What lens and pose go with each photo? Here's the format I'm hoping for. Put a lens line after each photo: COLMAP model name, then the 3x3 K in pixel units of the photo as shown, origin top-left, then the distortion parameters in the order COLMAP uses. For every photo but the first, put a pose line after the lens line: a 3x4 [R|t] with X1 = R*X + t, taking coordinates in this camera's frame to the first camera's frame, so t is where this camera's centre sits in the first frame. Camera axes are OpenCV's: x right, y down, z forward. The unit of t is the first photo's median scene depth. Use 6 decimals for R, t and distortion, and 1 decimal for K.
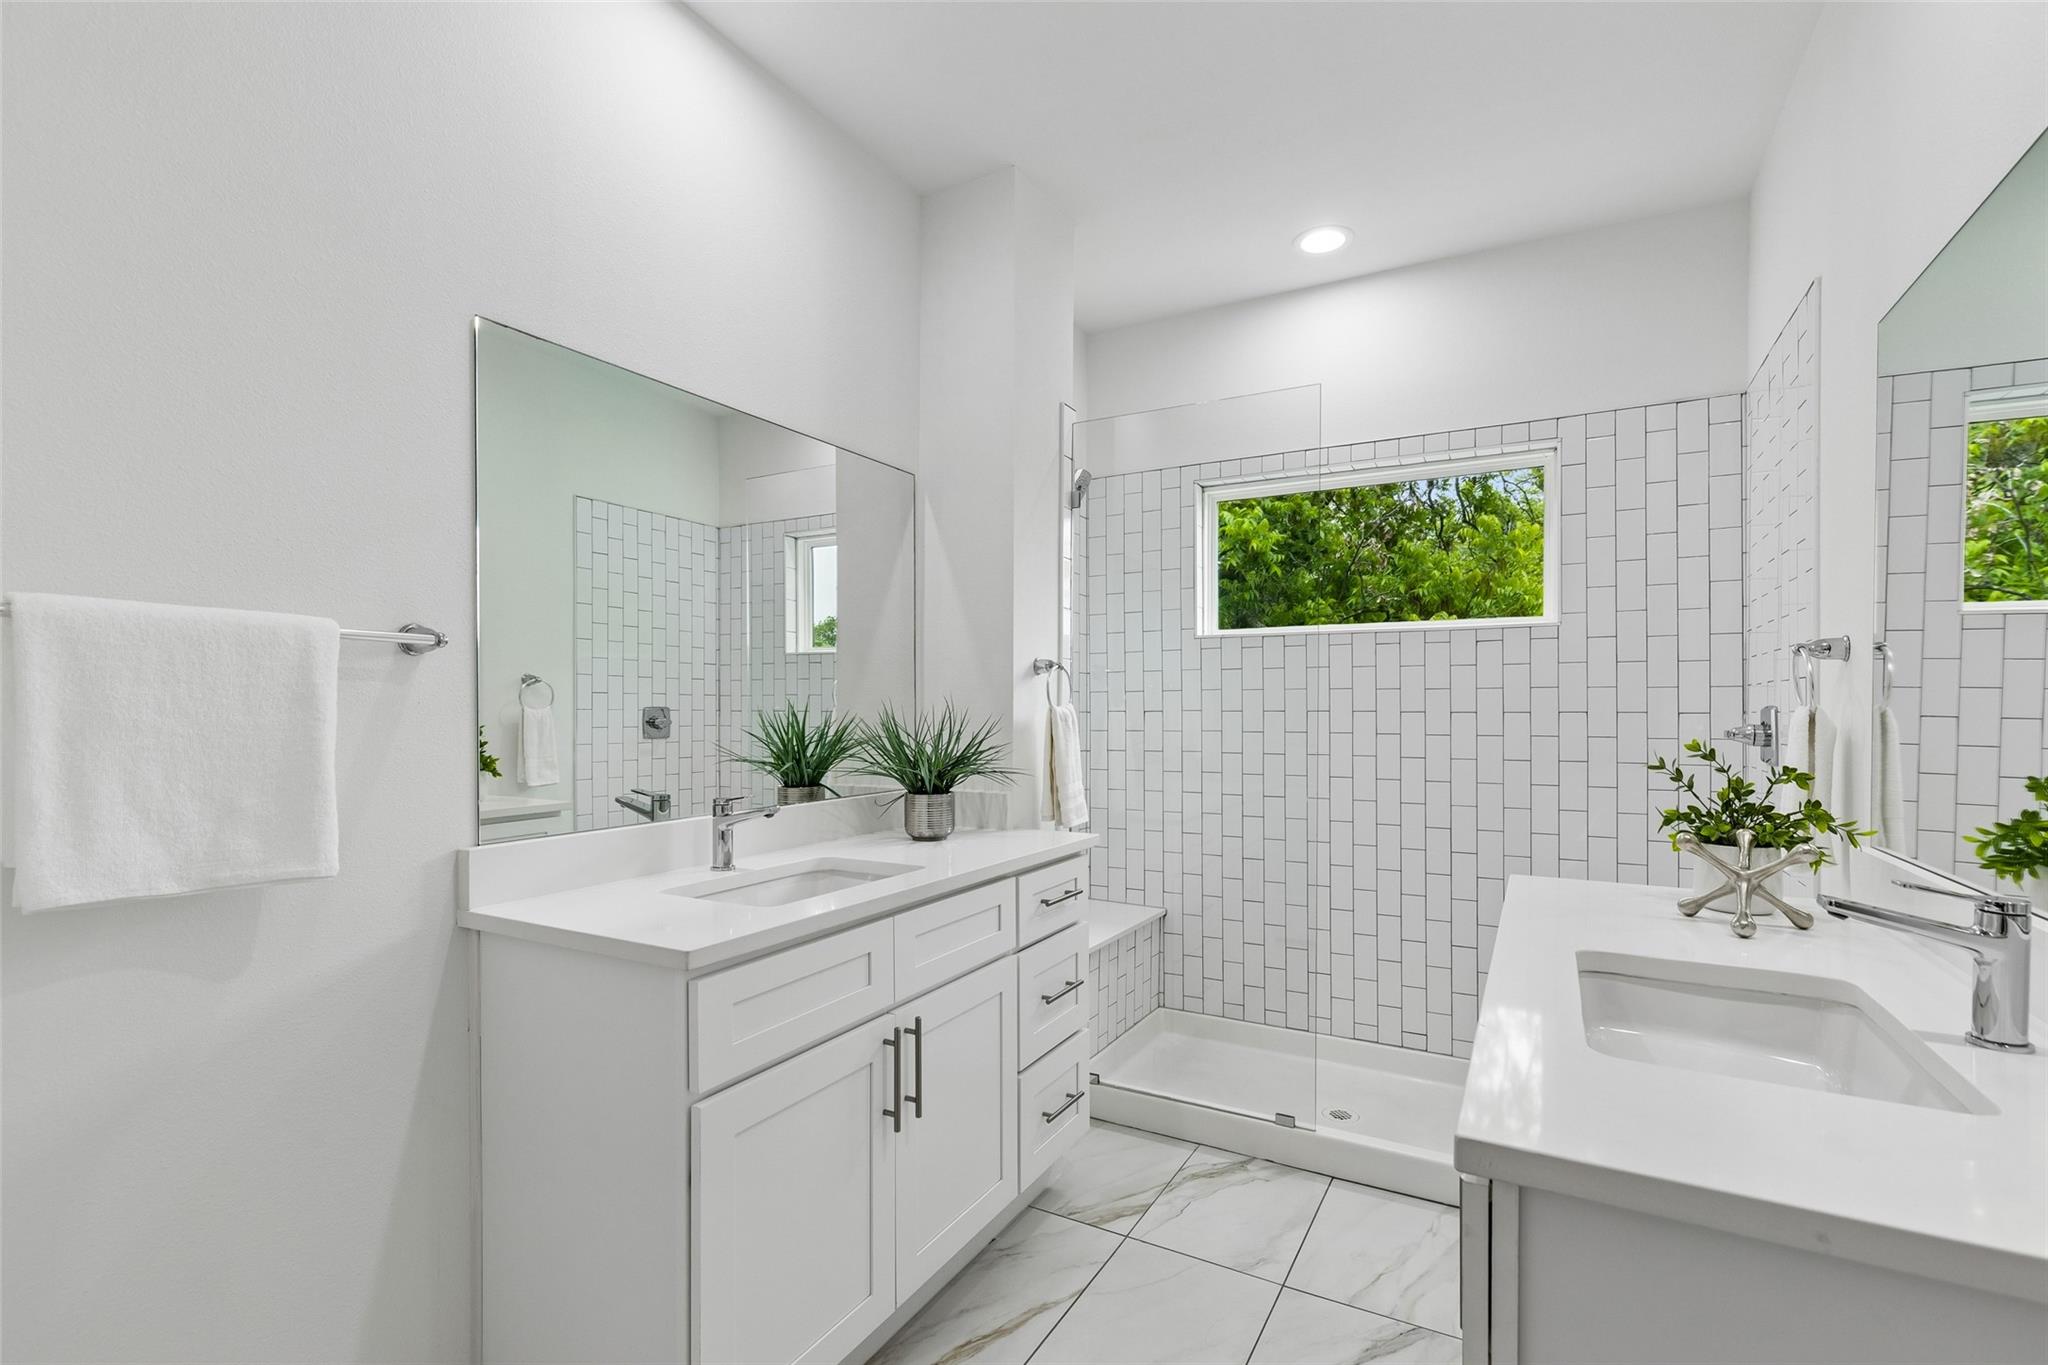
lens RADIAL K [[939.2, 0, 1031.2], [0, 939.2, 700.1], [0, 0, 1]] dist [0.004635, -0.001222]
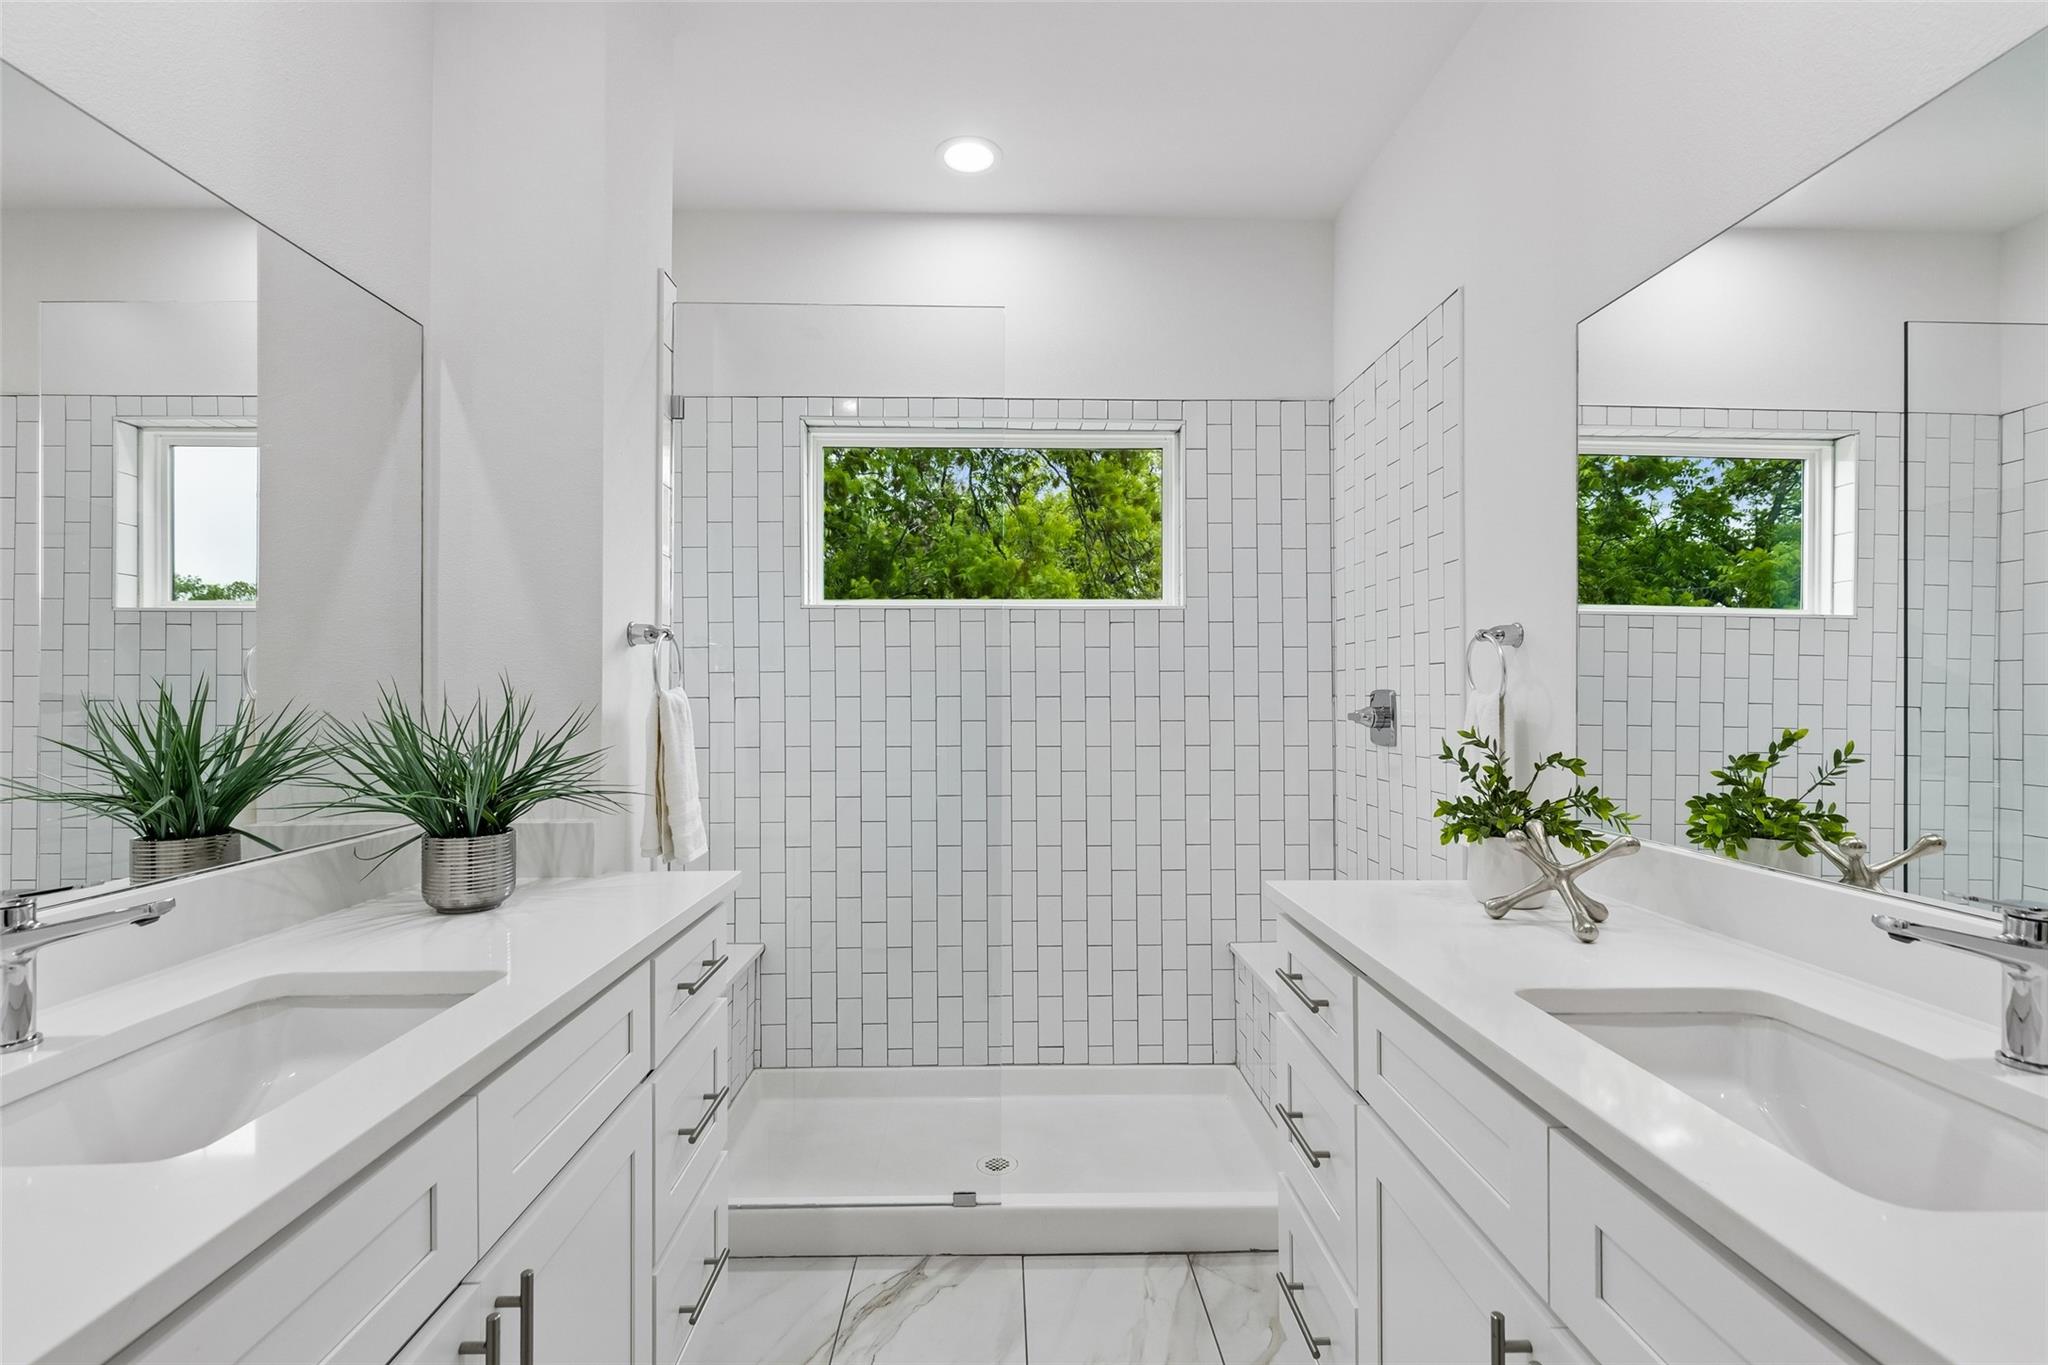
lens RADIAL K [[939.2, 0, 1017.5], [0, 939.2, 677.5], [0, 0, 1]] dist [0.004635, -0.001222]
pose [[0.862828, 0.004860, 0.505475, -0.098793], [-0.001086, 0.999969, -0.007762, 0.000986], [-0.505497, 0.006148, 0.862806, 0.254956]]
